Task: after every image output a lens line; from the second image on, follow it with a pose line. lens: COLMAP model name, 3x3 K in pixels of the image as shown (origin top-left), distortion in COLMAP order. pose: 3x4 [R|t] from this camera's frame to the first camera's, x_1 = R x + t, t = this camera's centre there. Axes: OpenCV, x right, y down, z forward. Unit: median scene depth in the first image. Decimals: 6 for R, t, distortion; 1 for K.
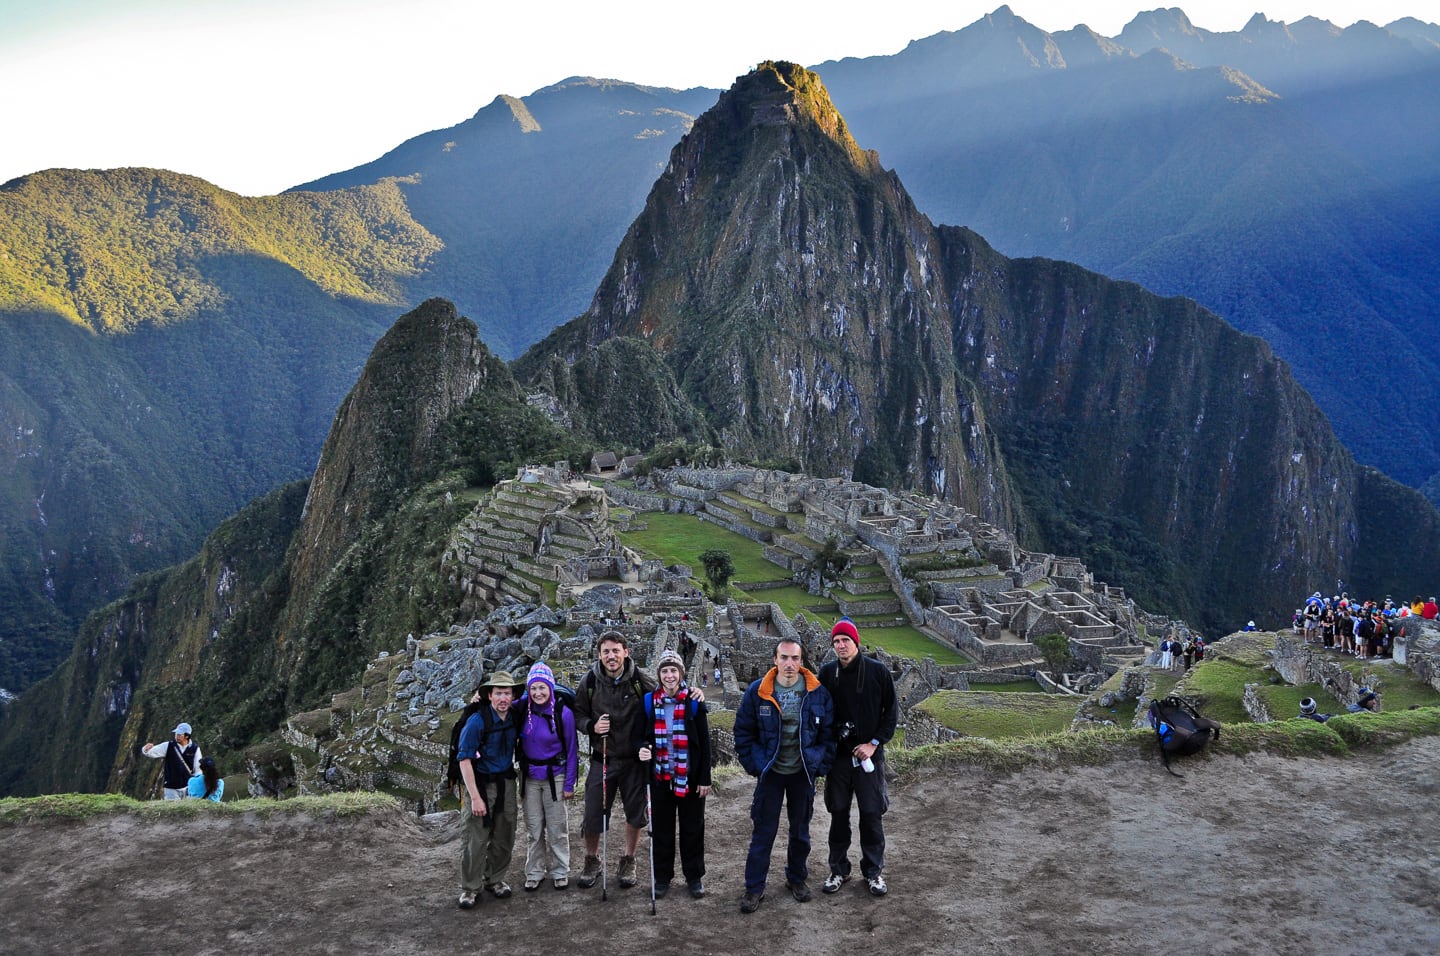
lens RADIAL K [[1245.5, 0, 726.8], [0, 1245.5, 484.6], [0, 0, 1]] dist [-0.074239, 0.006973]
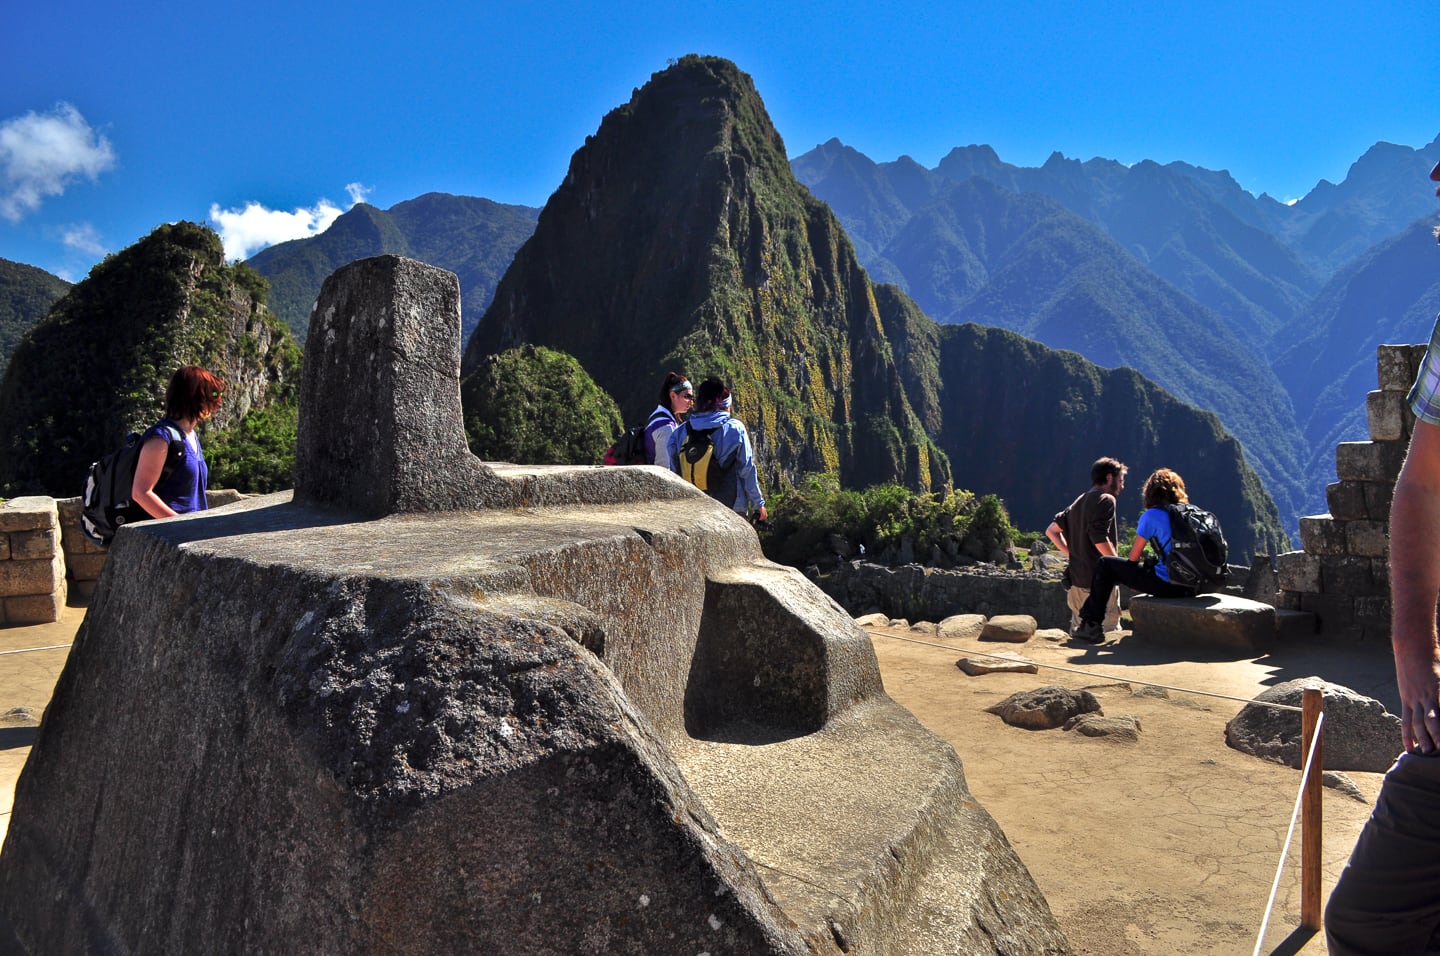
lens RADIAL K [[1133.4, 0, 720.0], [0, 1133.4, 478.0], [0, 0, 1]] dist [-0.078803, 0.004385]
pose [[0.991332, -0.004021, 0.131322, -0.048596], [0.015852, 0.995890, -0.089176, -0.004536], [-0.130424, 0.090484, 0.987321, 0.326249]]
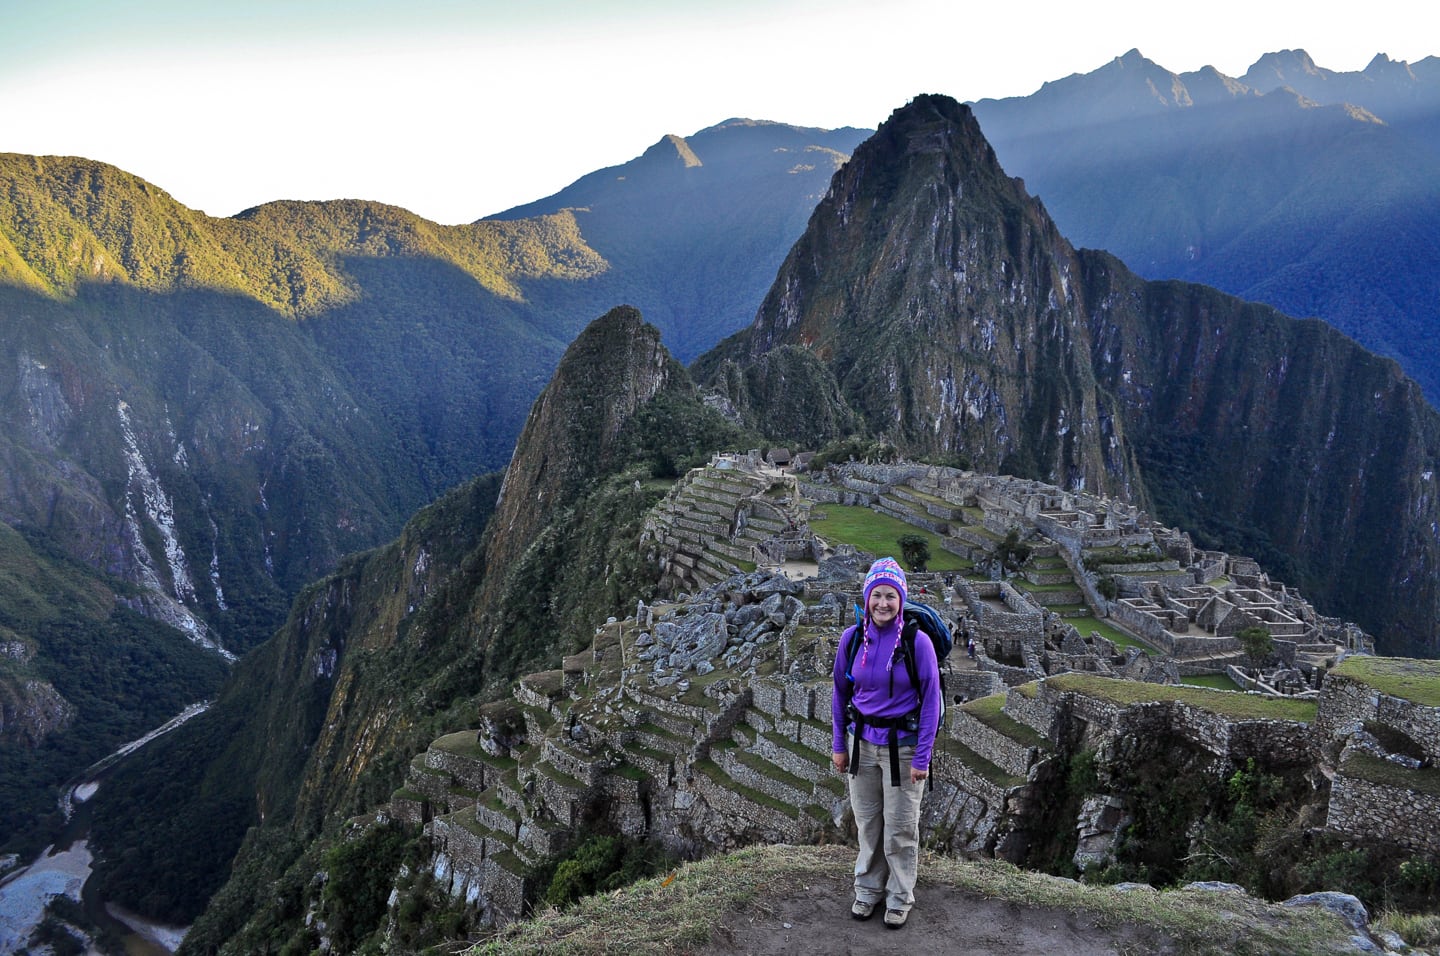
lens RADIAL K [[1135.0, 0, 723.3], [0, 1135.0, 480.8], [0, 0, 1]] dist [-0.083825, 0.013234]
pose [[0.992297, 0.024429, -0.121453, -0.013692], [-0.025401, 0.999656, -0.006457, 0.004729], [0.121253, 0.009492, 0.992576, 0.014015]]
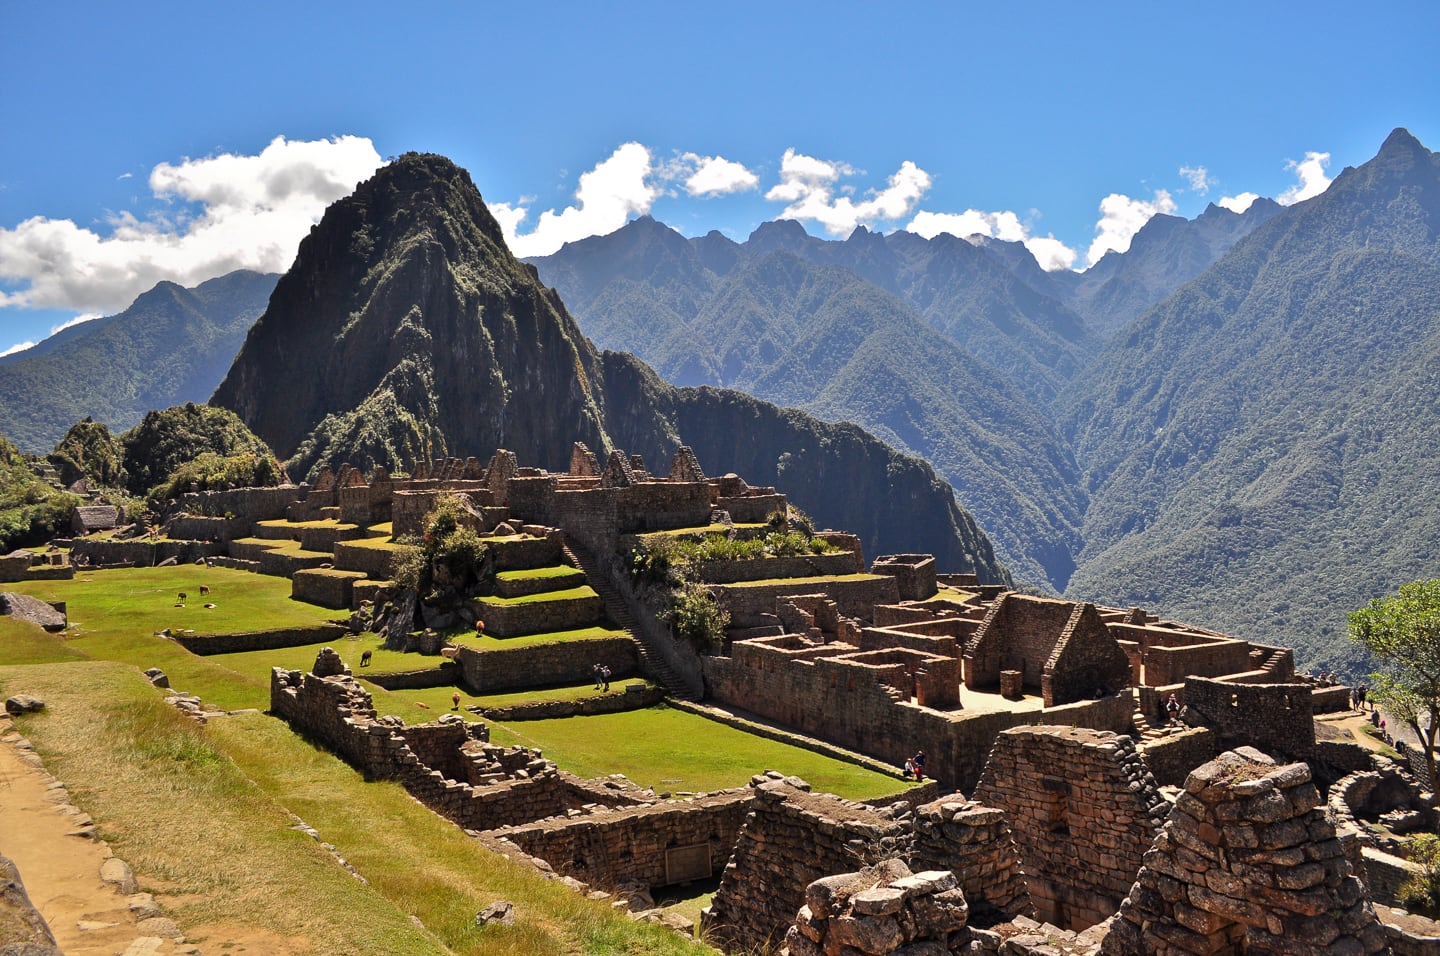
lens RADIAL K [[1137.2, 0, 722.6], [0, 1137.2, 480.9], [0, 0, 1]] dist [-0.080958, 0.007903]
pose [[0.961684, -0.026072, 0.272919, 0.023546], [0.067354, 0.987427, -0.143007, 0.030014], [-0.265759, 0.155910, 0.951349, 0.207945]]
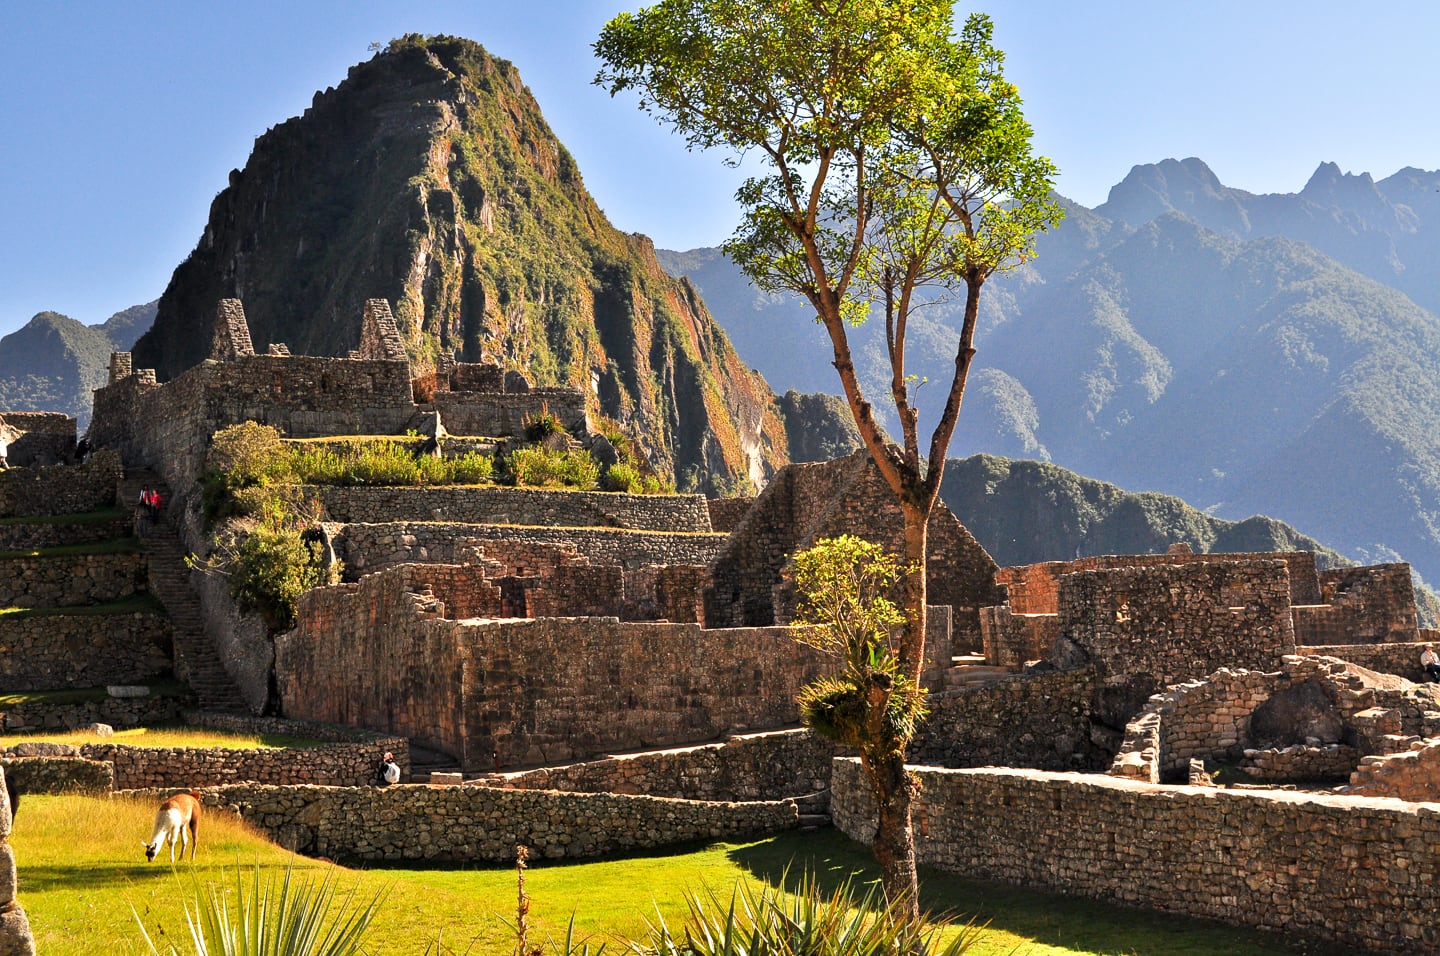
lens RADIAL K [[2147.2, 0, 720.0], [0, 2147.2, 478.0], [0, 0, 1]] dist [-0.014062, -0.000411]
pose [[0.993193, -0.028460, 0.112947, 0.058258], [0.055017, 0.969327, -0.239537, 0.048176], [-0.102665, 0.244121, 0.964295, 0.209418]]
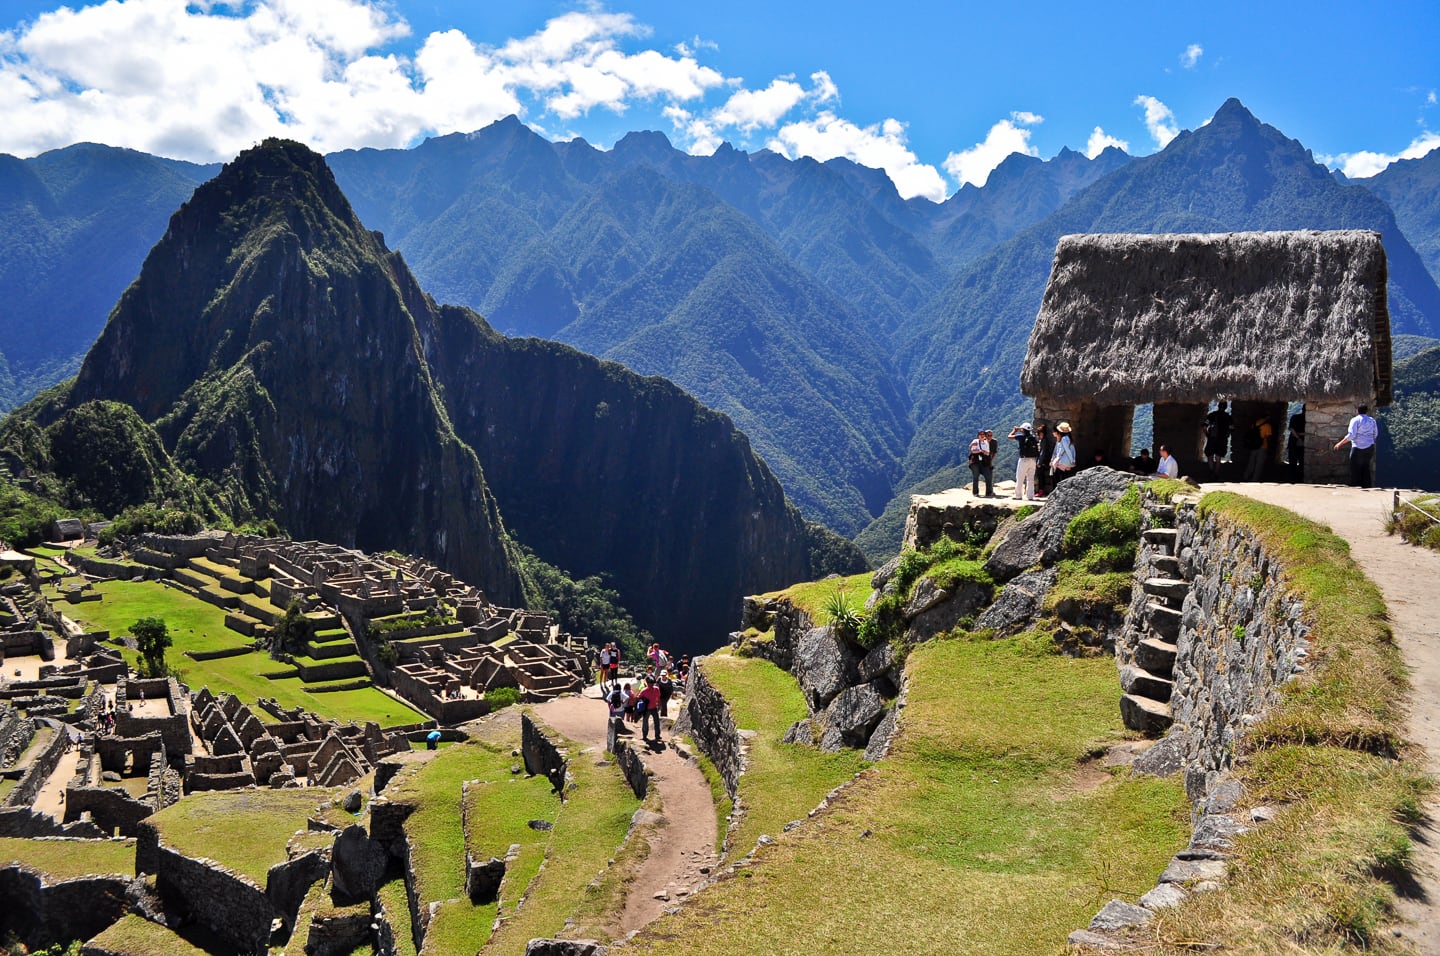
lens RADIAL K [[1137.2, 0, 722.6], [0, 1137.2, 480.9], [0, 0, 1]] dist [-0.080958, 0.007903]
pose [[0.920926, -0.003626, 0.389720, 0.016623], [0.025711, 0.998344, -0.051467, 0.000647], [-0.388888, 0.057417, 0.919494, 0.014588]]
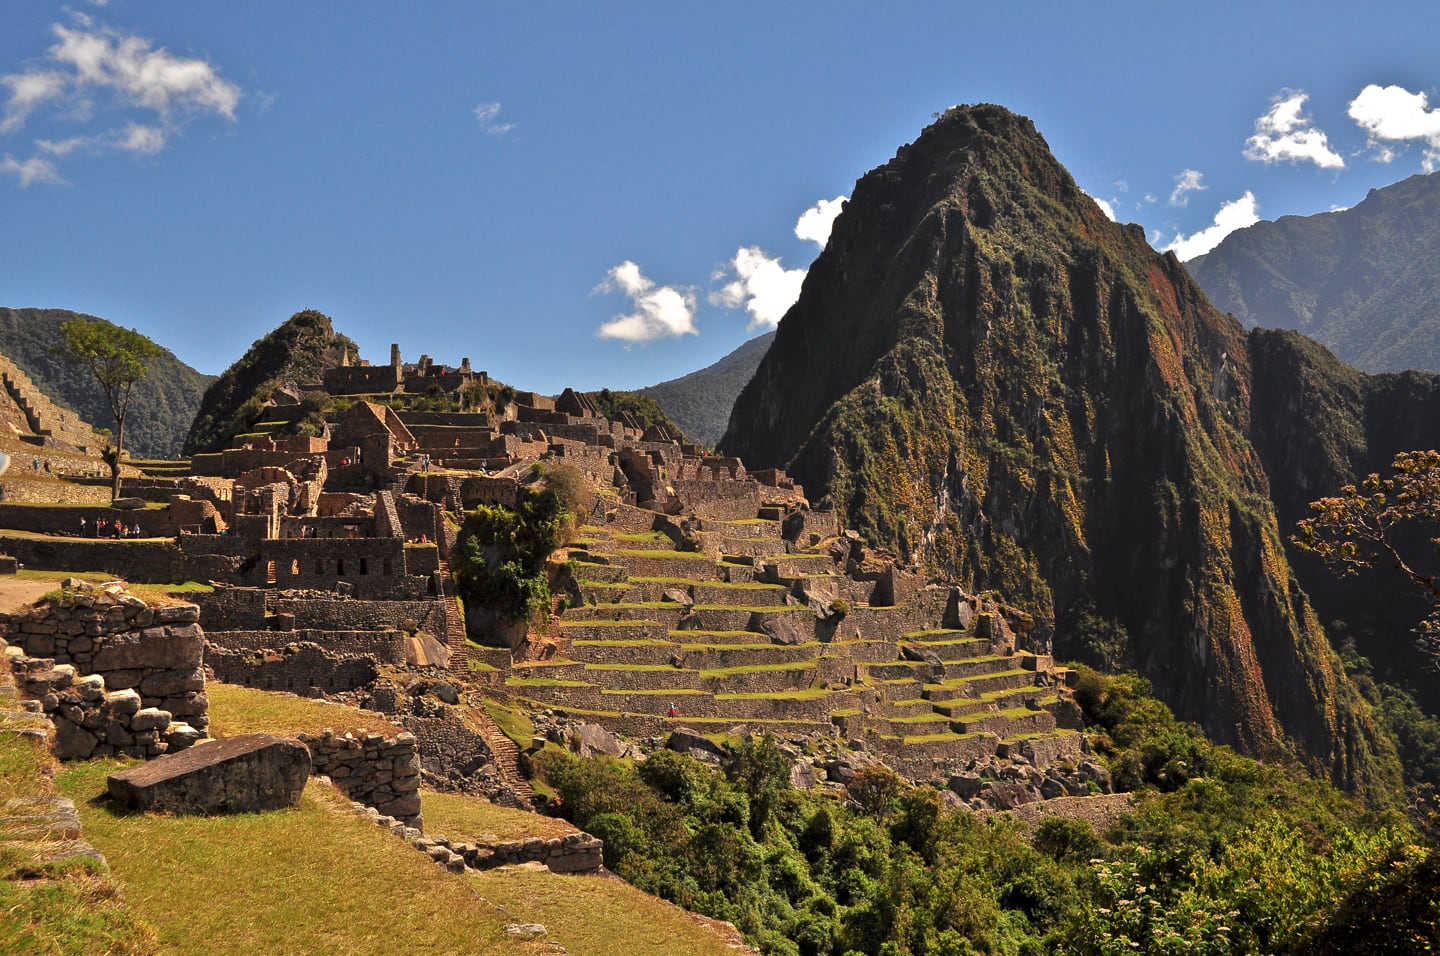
lens RADIAL K [[1519.3, 0, 720.0], [0, 1519.3, 478.0], [0, 0, 1]] dist [-0.056507, 0.011493]
pose [[0.956783, -0.023702, -0.289836, 0.169733], [-0.032146, 0.981944, -0.186420, 0.071682], [0.289021, 0.187680, 0.938745, 0.121082]]
